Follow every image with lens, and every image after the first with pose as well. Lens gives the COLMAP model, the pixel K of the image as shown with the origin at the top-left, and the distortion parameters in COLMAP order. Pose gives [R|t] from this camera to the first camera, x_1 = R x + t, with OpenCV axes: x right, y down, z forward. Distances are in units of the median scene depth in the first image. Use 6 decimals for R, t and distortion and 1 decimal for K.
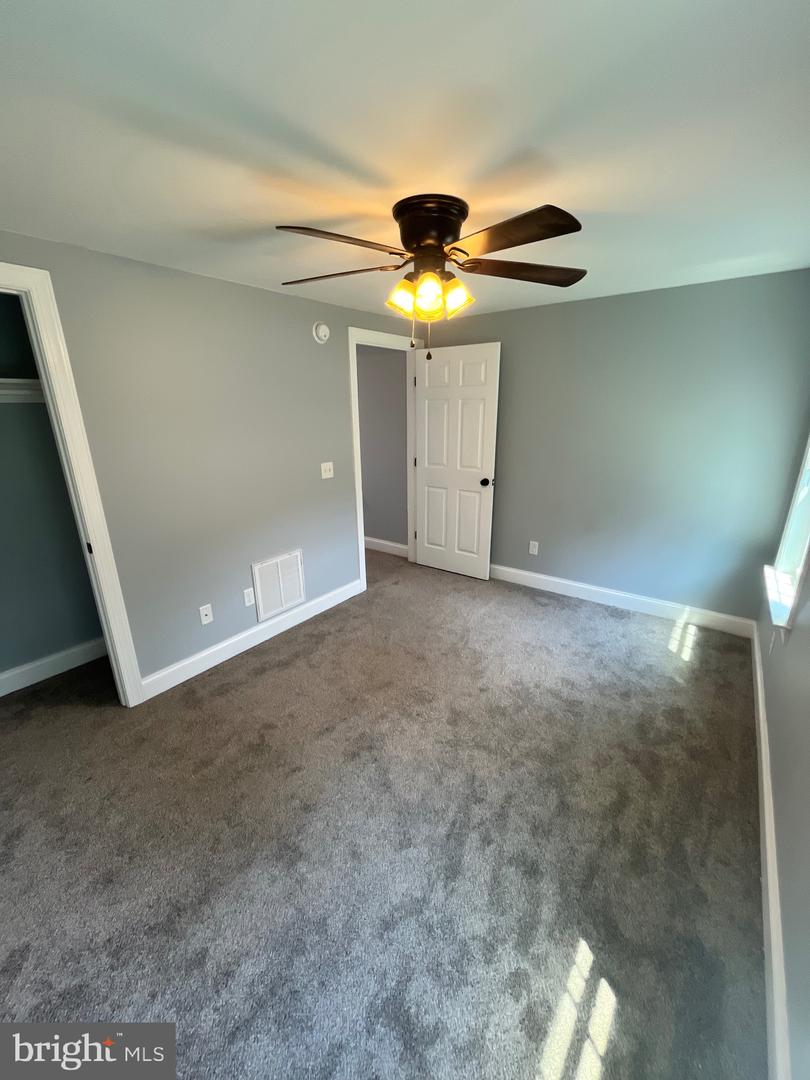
lens RADIAL K [[431.8, 0, 405.0], [0, 431.8, 546.6], [0, 0, 1]] dist [-0.003619, -0.000326]
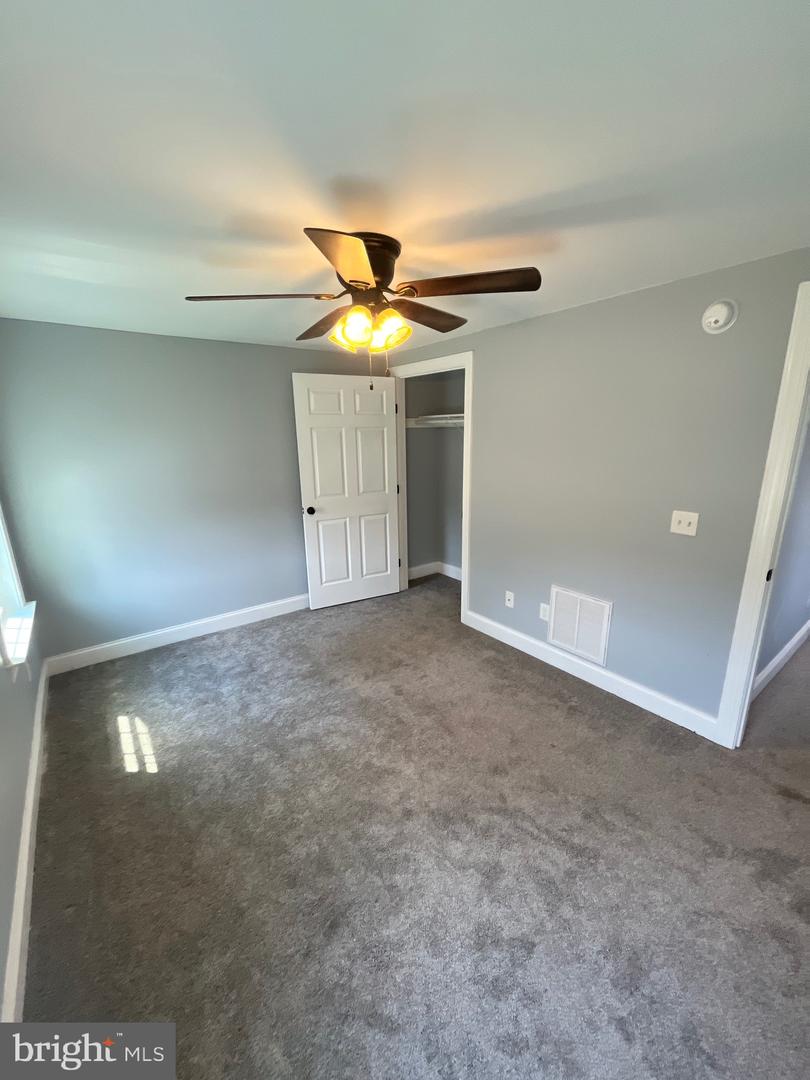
lens RADIAL K [[438.5, 0, 408.2], [0, 438.5, 539.4], [0, 0, 1]] dist [-0.001833, -0.000085]
pose [[-0.275089, 0.246707, -0.929227, 0.770268], [-0.286125, 0.901714, 0.324107, -0.334267], [0.917856, 0.355033, -0.177462, 0.978654]]
